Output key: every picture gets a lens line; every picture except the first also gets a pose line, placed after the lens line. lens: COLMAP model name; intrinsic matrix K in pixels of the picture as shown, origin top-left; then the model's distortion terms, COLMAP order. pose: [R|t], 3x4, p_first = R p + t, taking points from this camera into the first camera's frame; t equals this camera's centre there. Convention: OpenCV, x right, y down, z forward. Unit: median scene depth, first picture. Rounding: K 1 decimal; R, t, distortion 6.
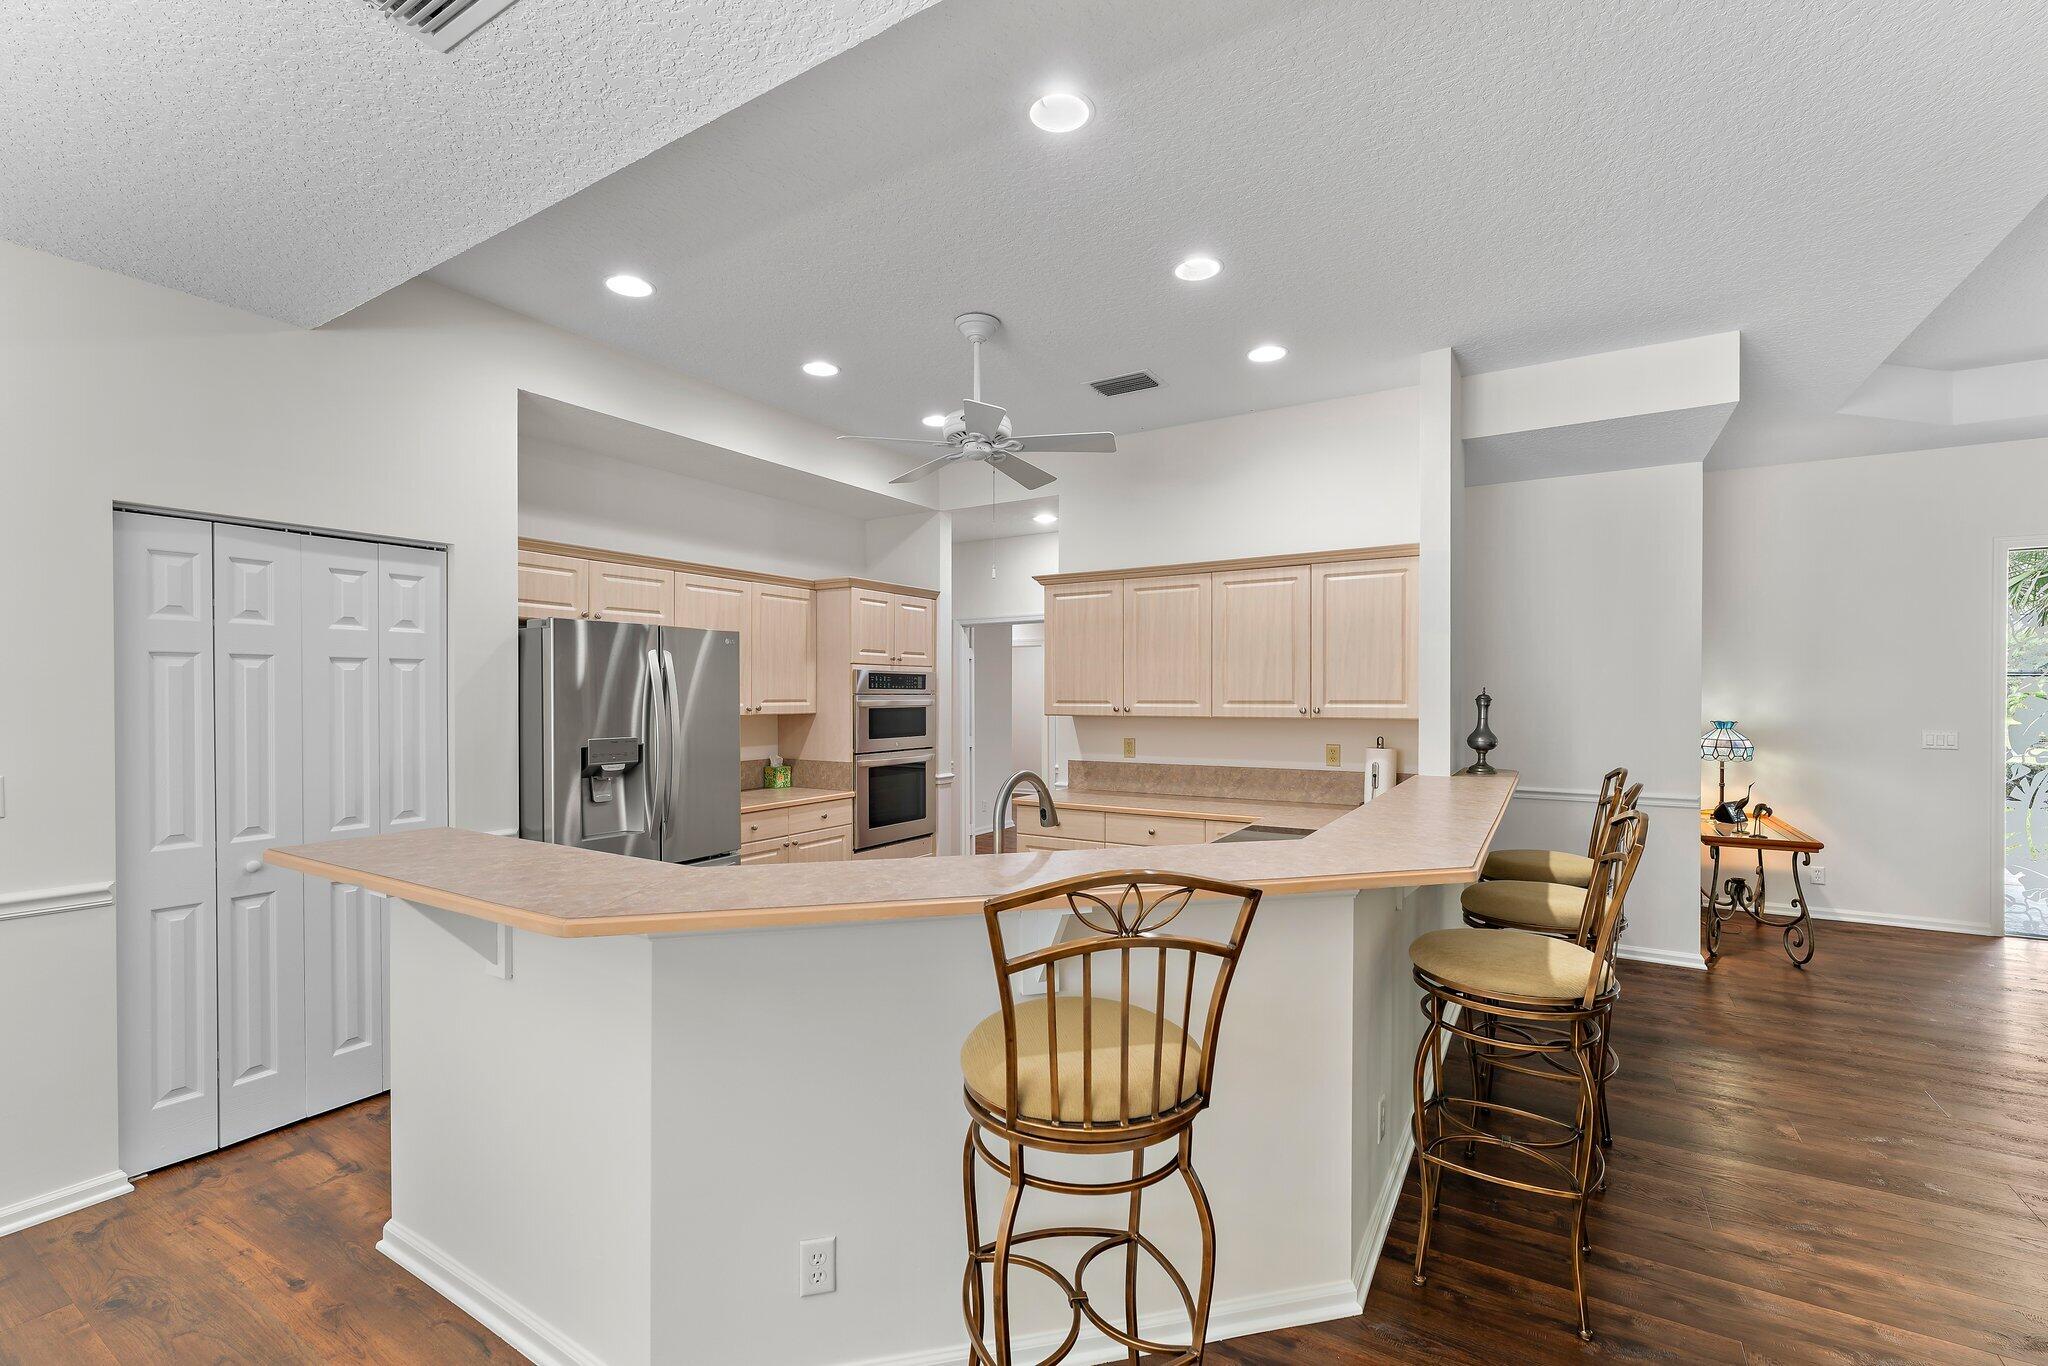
lens RADIAL K [[842.4, 0, 1022.7], [0, 842.4, 692.5], [0, 0, 1]] dist [-0.002351, 0.000036]
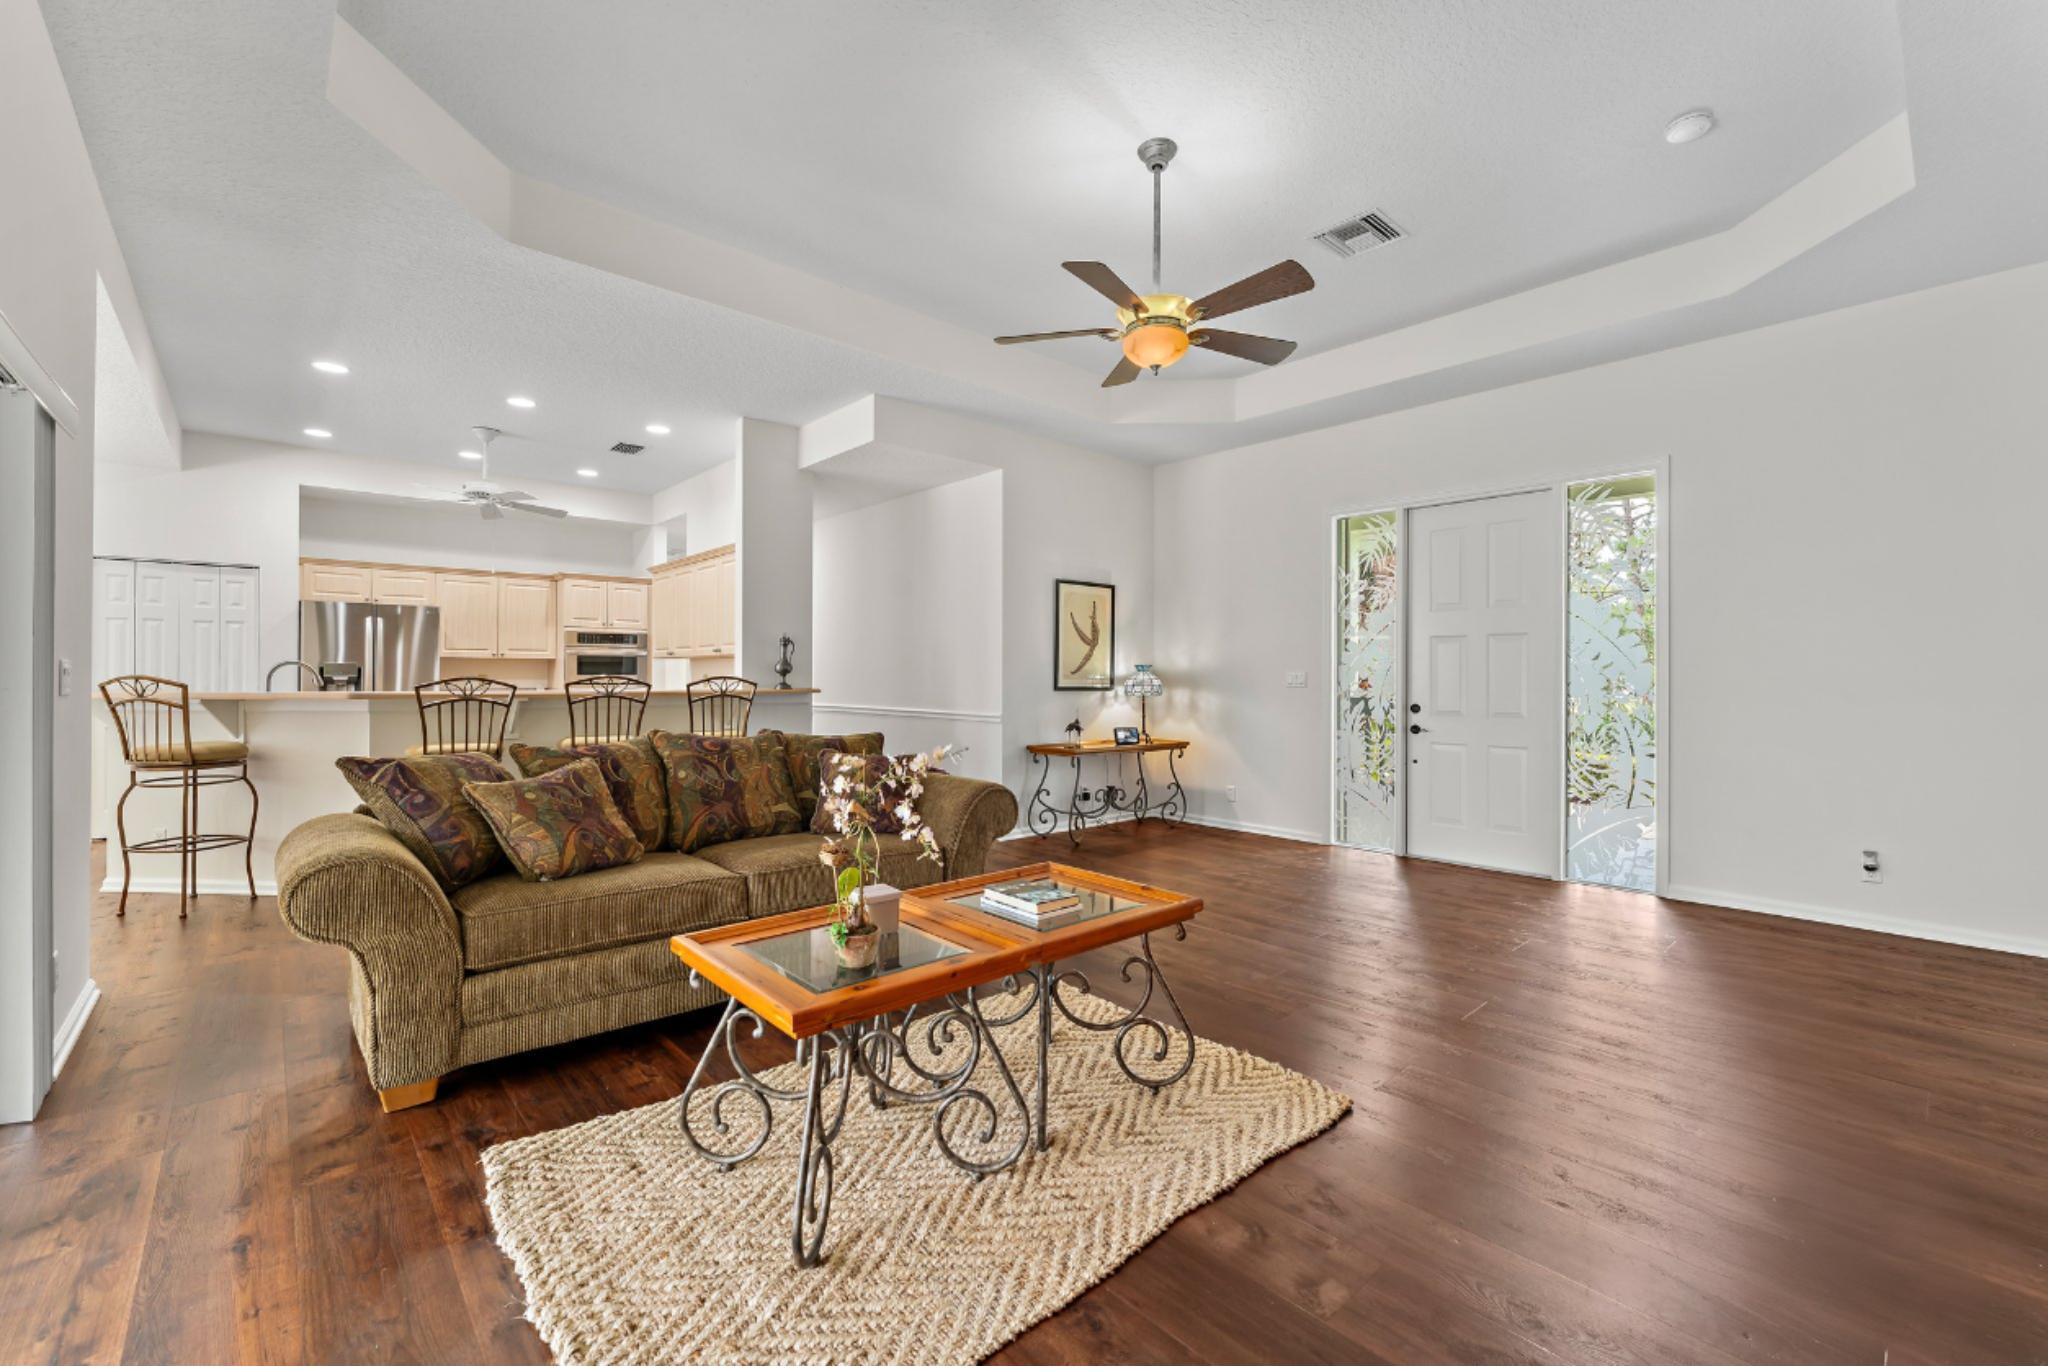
lens RADIAL K [[842.4, 0, 1012.2], [0, 842.4, 665.6], [0, 0, 1]] dist [-0.002351, 0.000036]
pose [[0.955518, 0.001435, -0.294930, 1.021418], [-0.004247, 0.999951, -0.008896, 0.047143], [0.294903, 0.009753, 0.955477, -0.248514]]
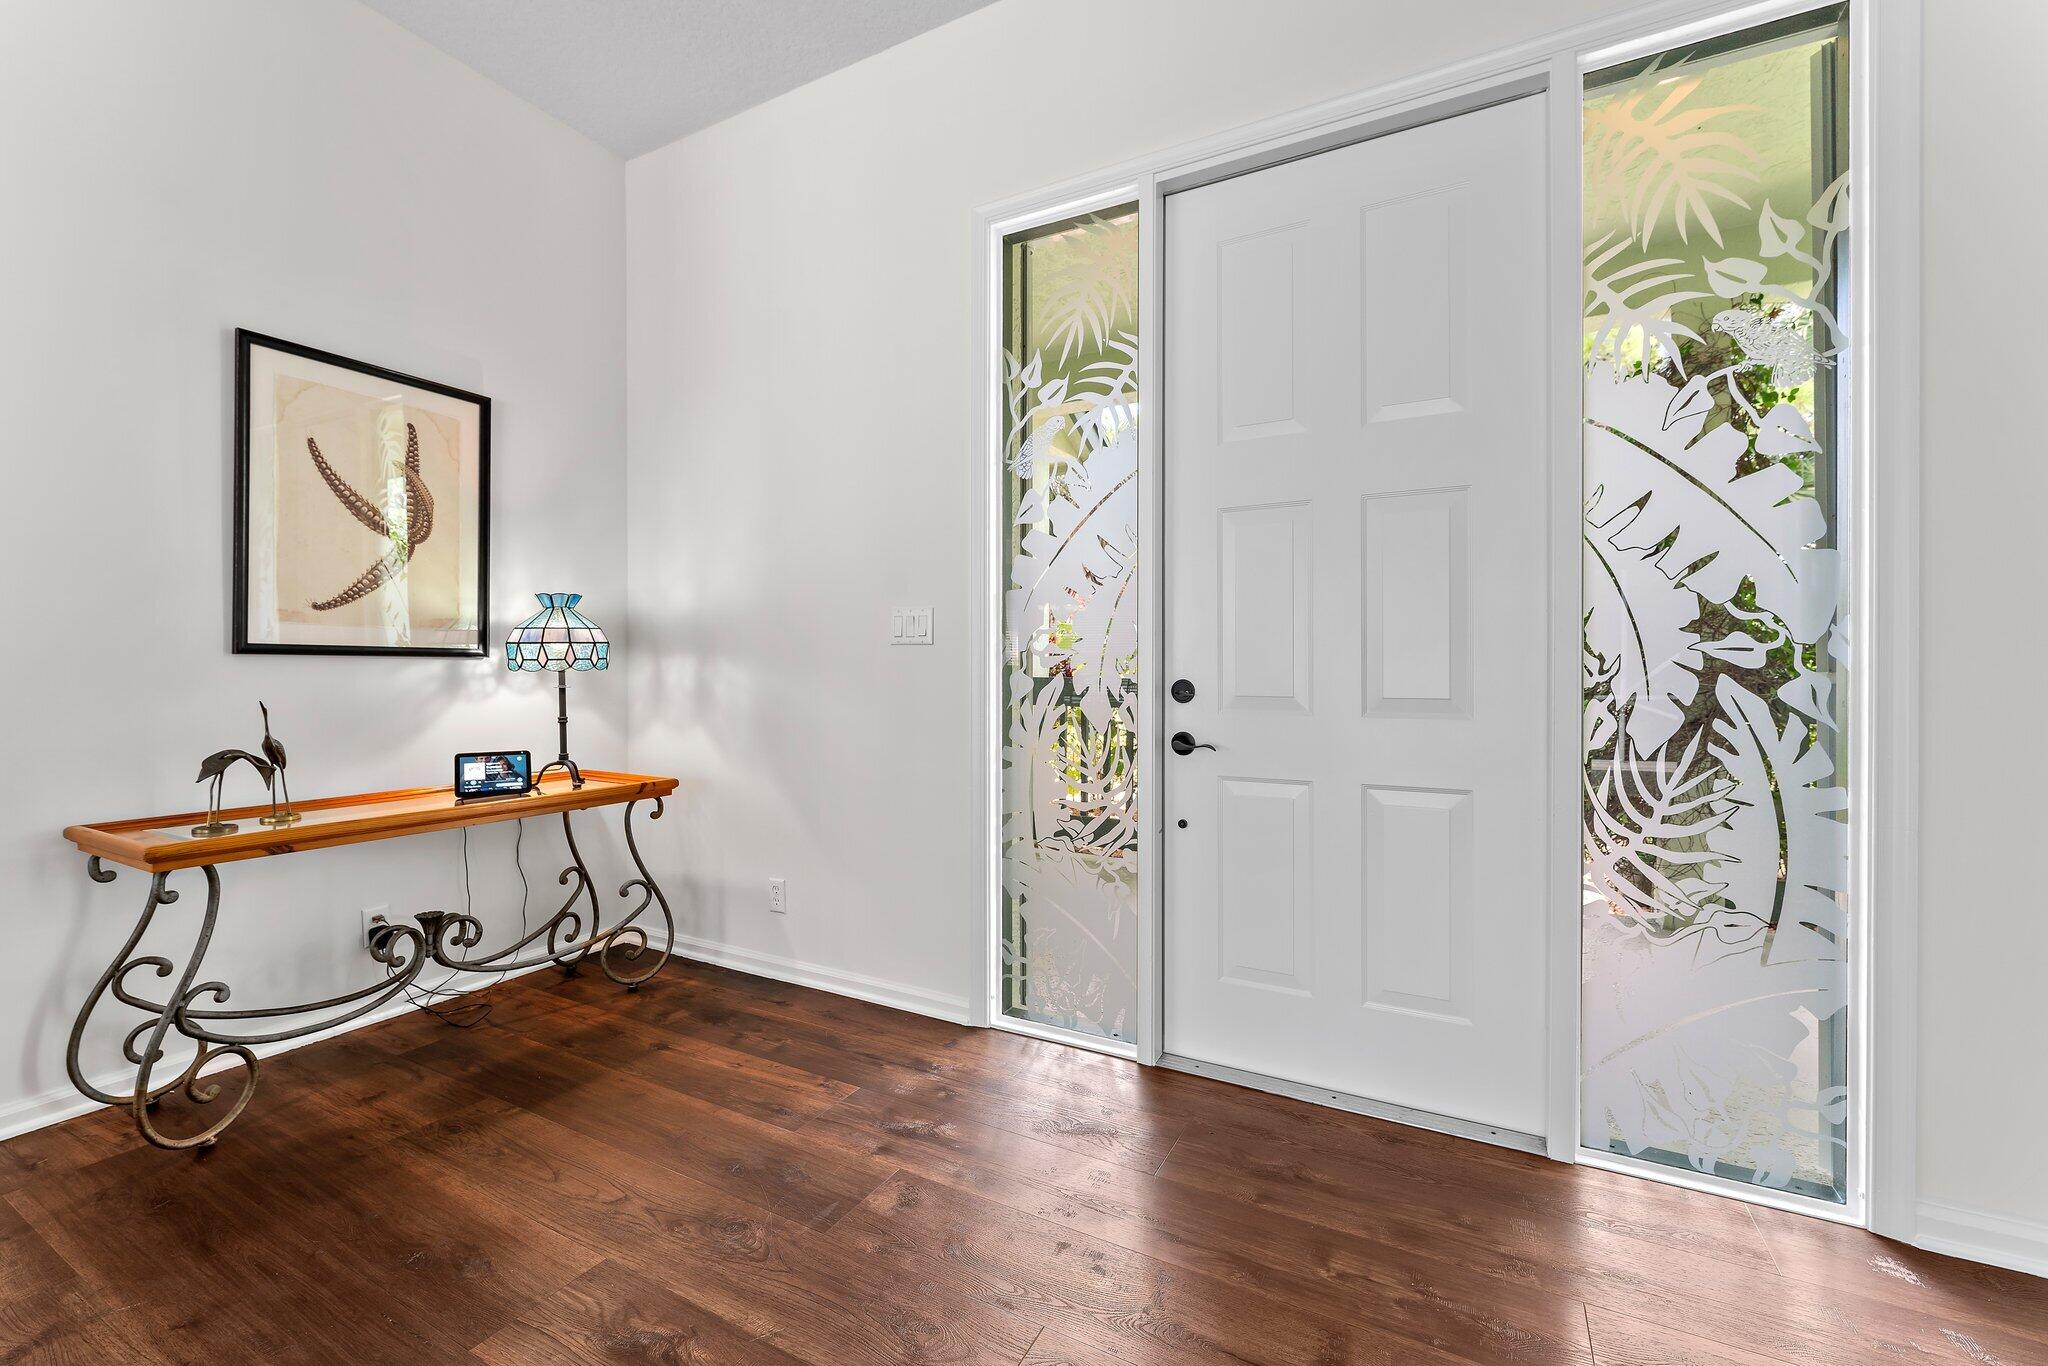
lens RADIAL K [[842.4, 0, 1013.1], [0, 842.4, 670.4], [0, 0, 1]] dist [-0.002351, 0.000036]
pose [[0.998970, 0.001952, 0.045344, 1.087619], [-0.002141, 0.999989, 0.004106, 0.076772], [-0.045335, -0.004199, 0.998963, 0.471495]]
